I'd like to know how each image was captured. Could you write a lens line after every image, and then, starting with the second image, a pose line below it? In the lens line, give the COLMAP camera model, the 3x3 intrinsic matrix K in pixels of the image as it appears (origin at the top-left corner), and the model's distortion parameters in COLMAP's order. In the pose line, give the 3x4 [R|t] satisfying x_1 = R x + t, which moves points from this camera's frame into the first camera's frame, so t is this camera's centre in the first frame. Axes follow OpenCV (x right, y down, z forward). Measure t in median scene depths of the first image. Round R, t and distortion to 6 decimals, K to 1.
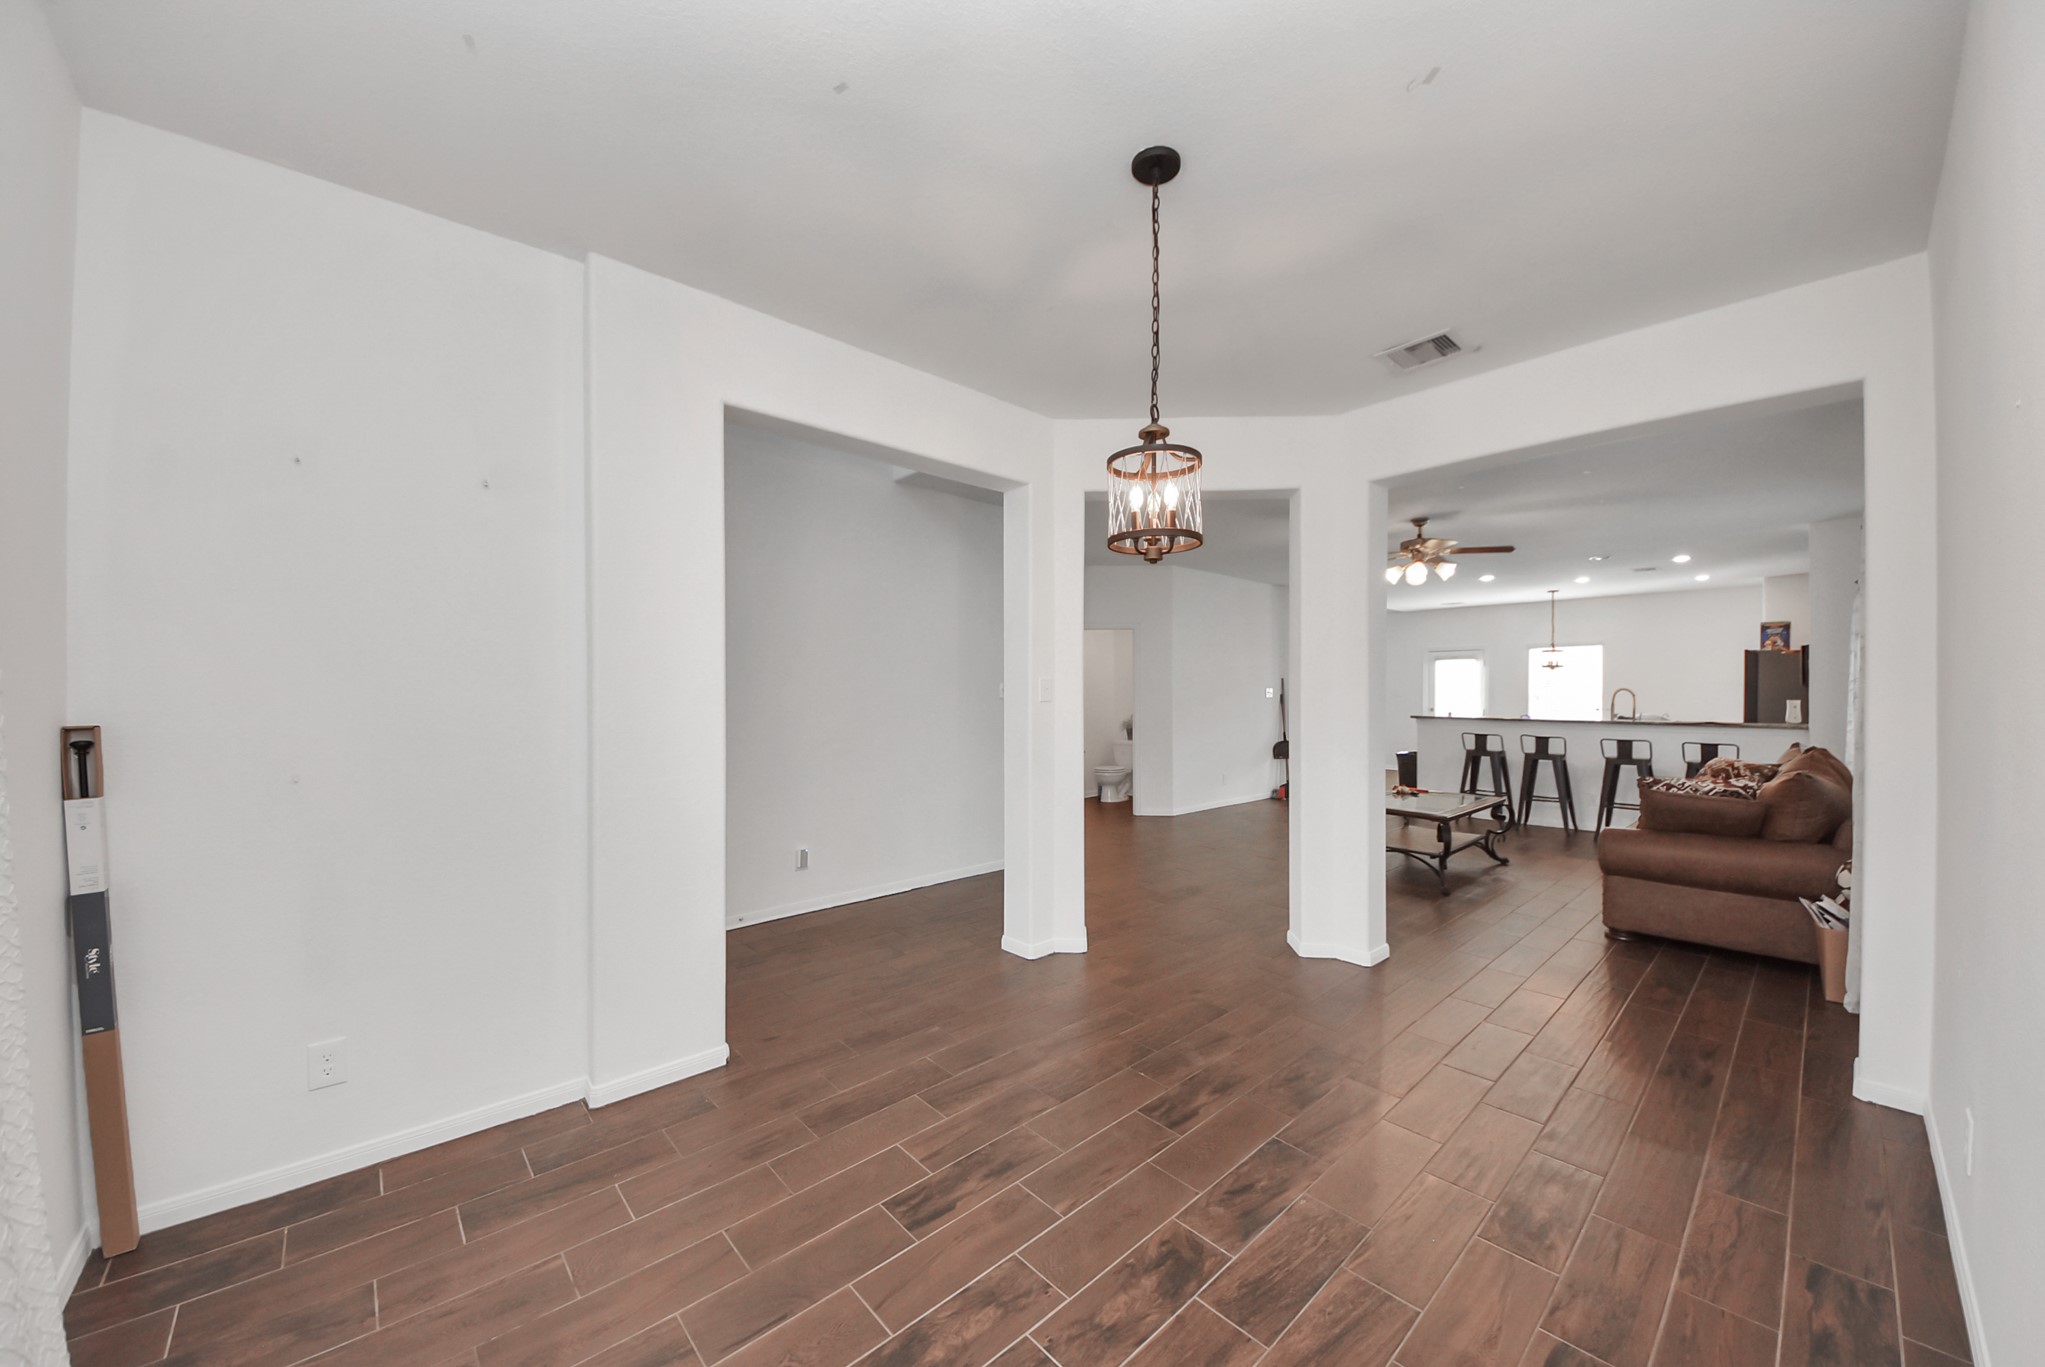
lens RADIAL K [[728.0, 0, 1047.2], [0, 728.0, 699.4], [0, 0, 1]] dist [0.002032, -0.004440]
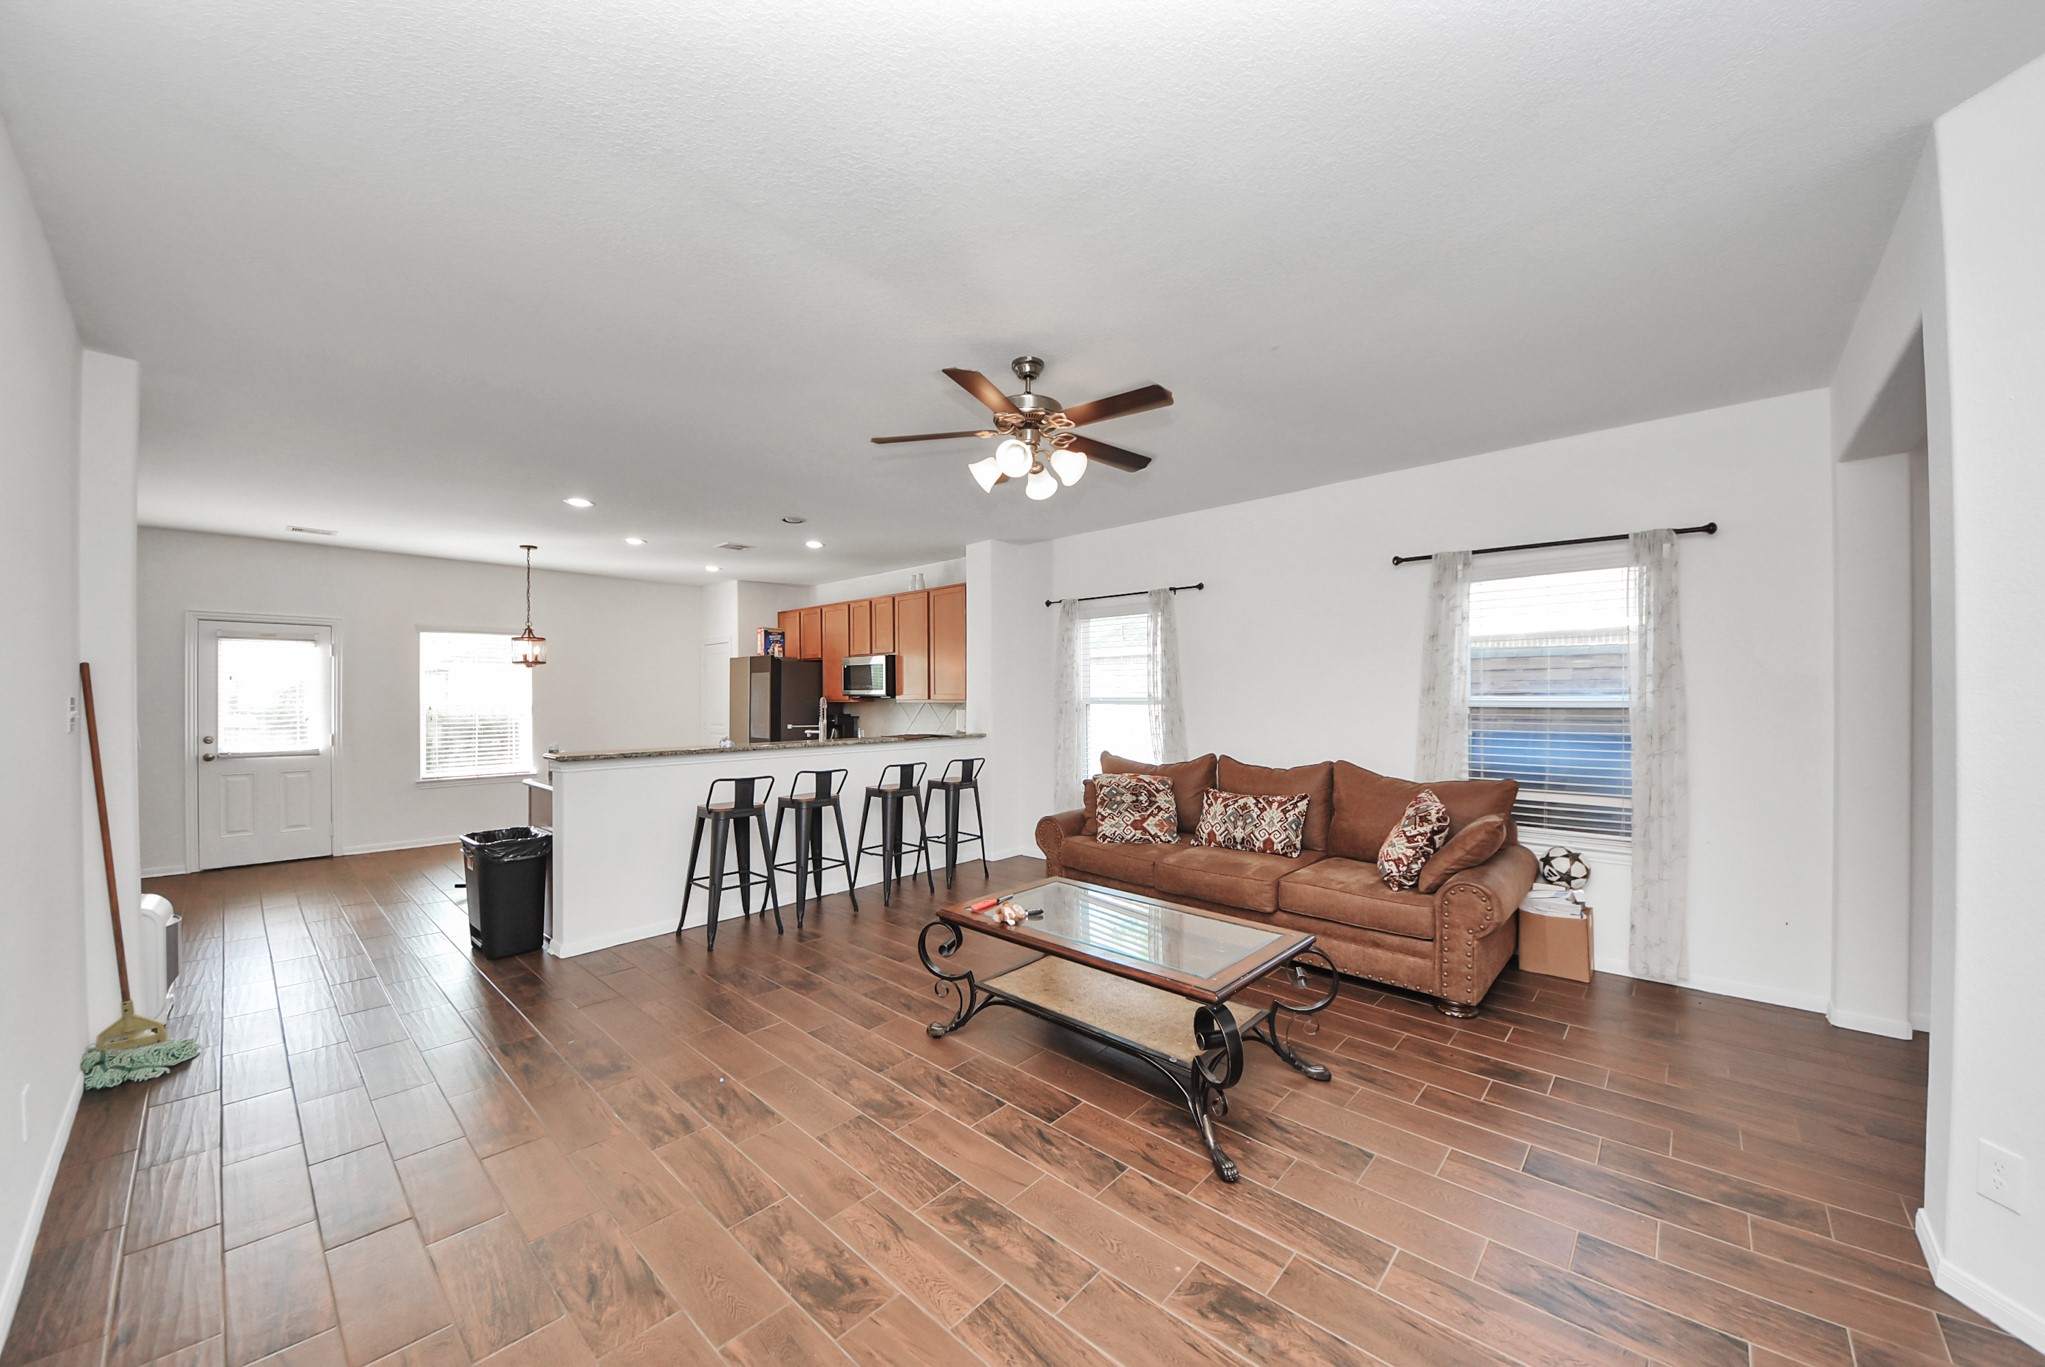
lens RADIAL K [[728.0, 0, 1036.5], [0, 728.0, 680.0], [0, 0, 1]] dist [0.002032, -0.004440]
pose [[-0.094864, 0.022512, 0.995236, 0.014088], [0.012557, 0.999692, -0.021416, -0.017538], [-0.995411, 0.010466, -0.095117, 1.045612]]
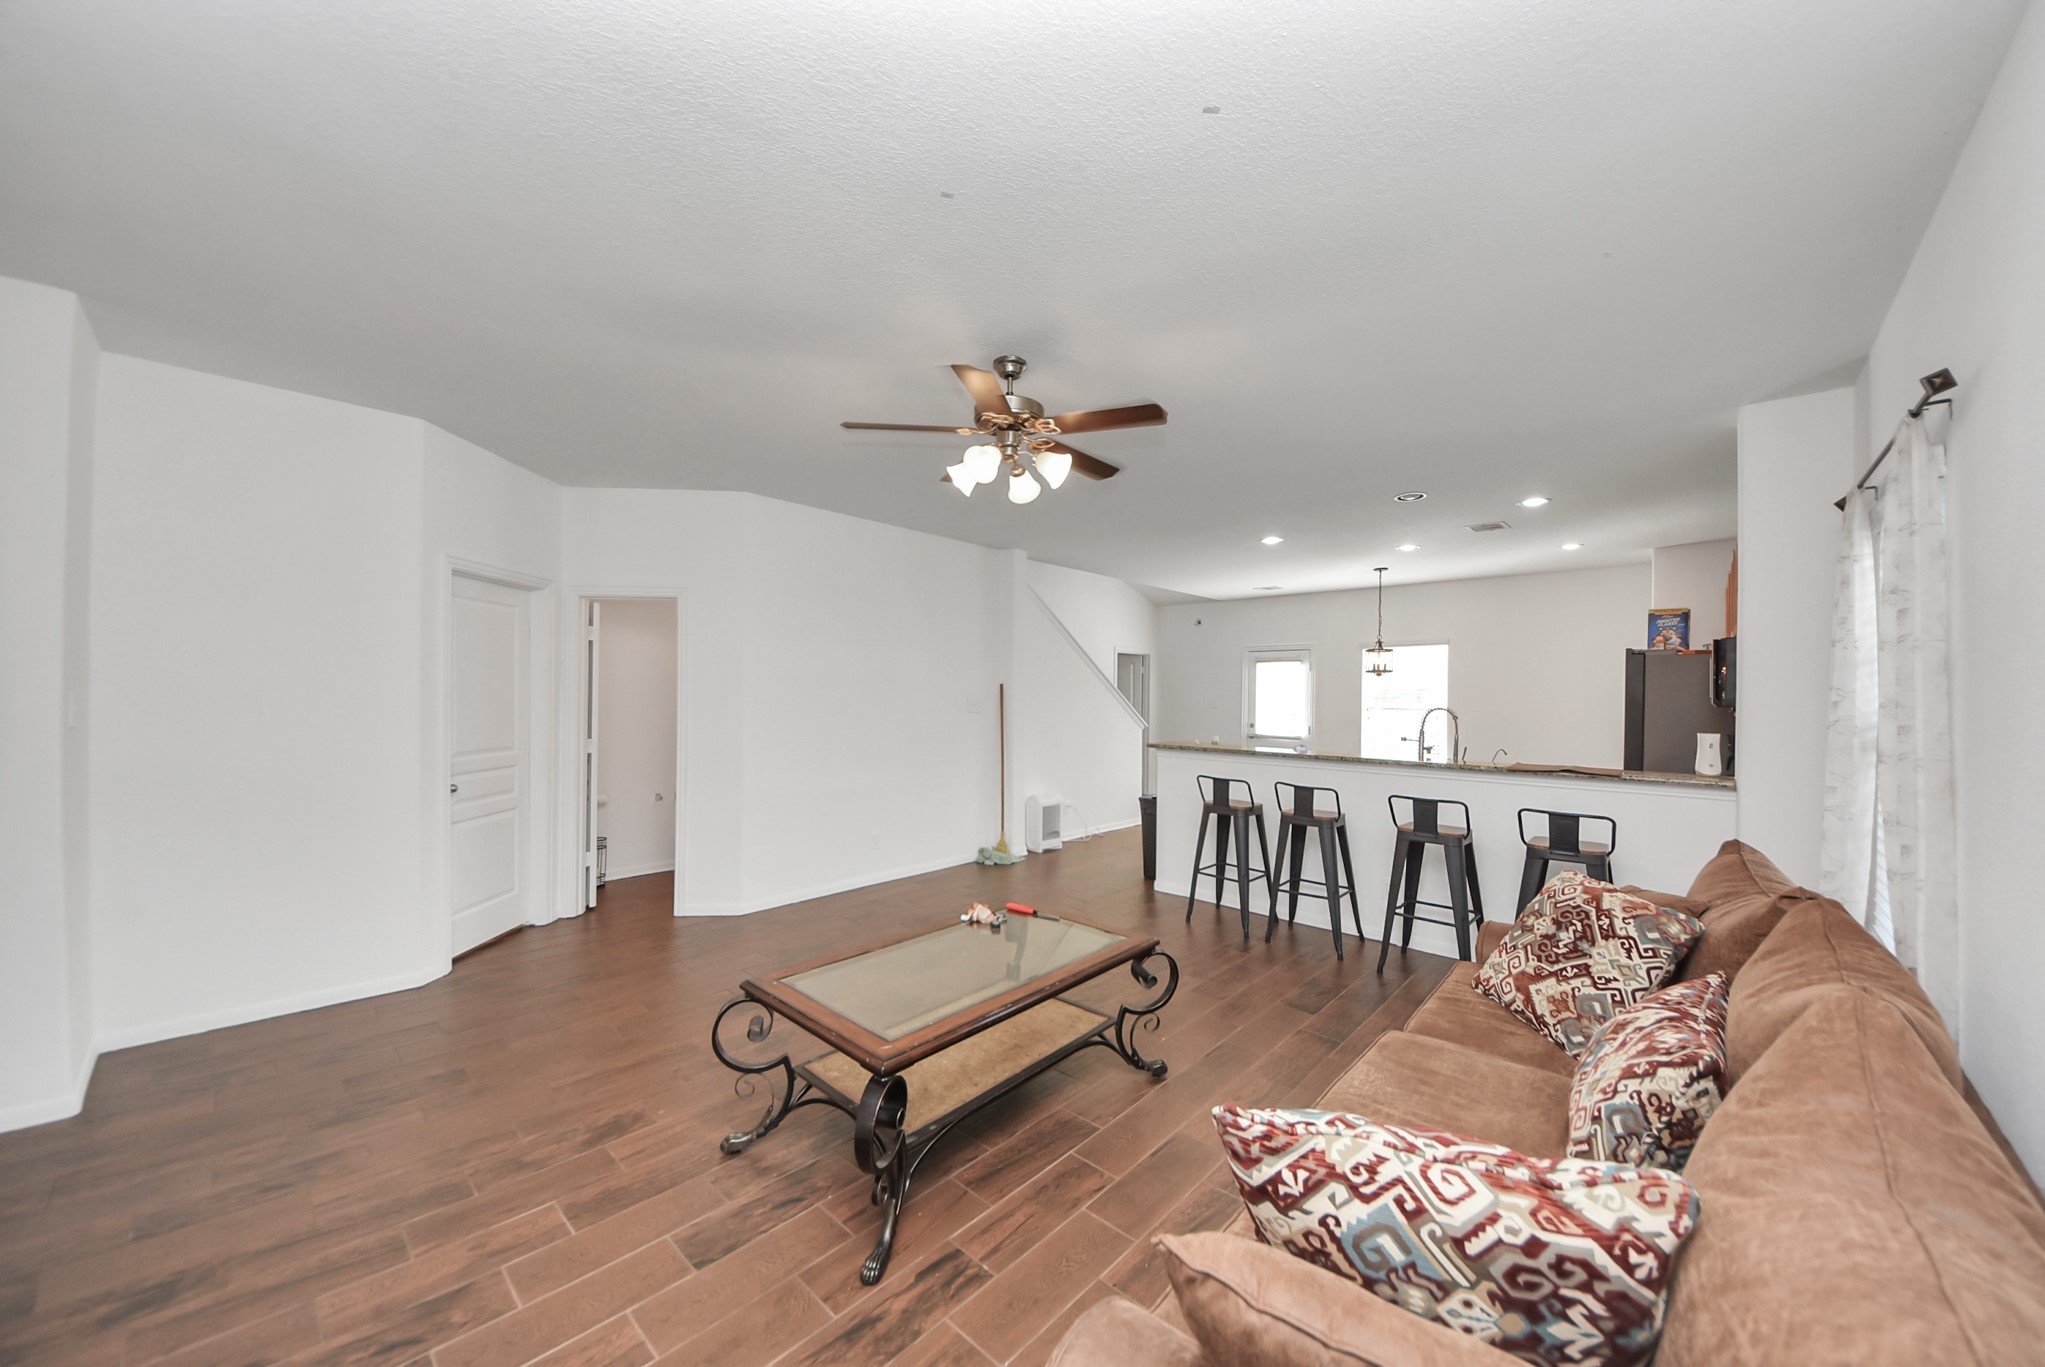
lens RADIAL K [[728.0, 0, 1030.9], [0, 728.0, 689.3], [0, 0, 1]] dist [0.002032, -0.004440]
pose [[0.996873, 0.011961, 0.078114, 0.494493], [-0.010697, 0.999805, -0.016584, -0.019537], [-0.078297, 0.015697, 0.996806, 0.513499]]
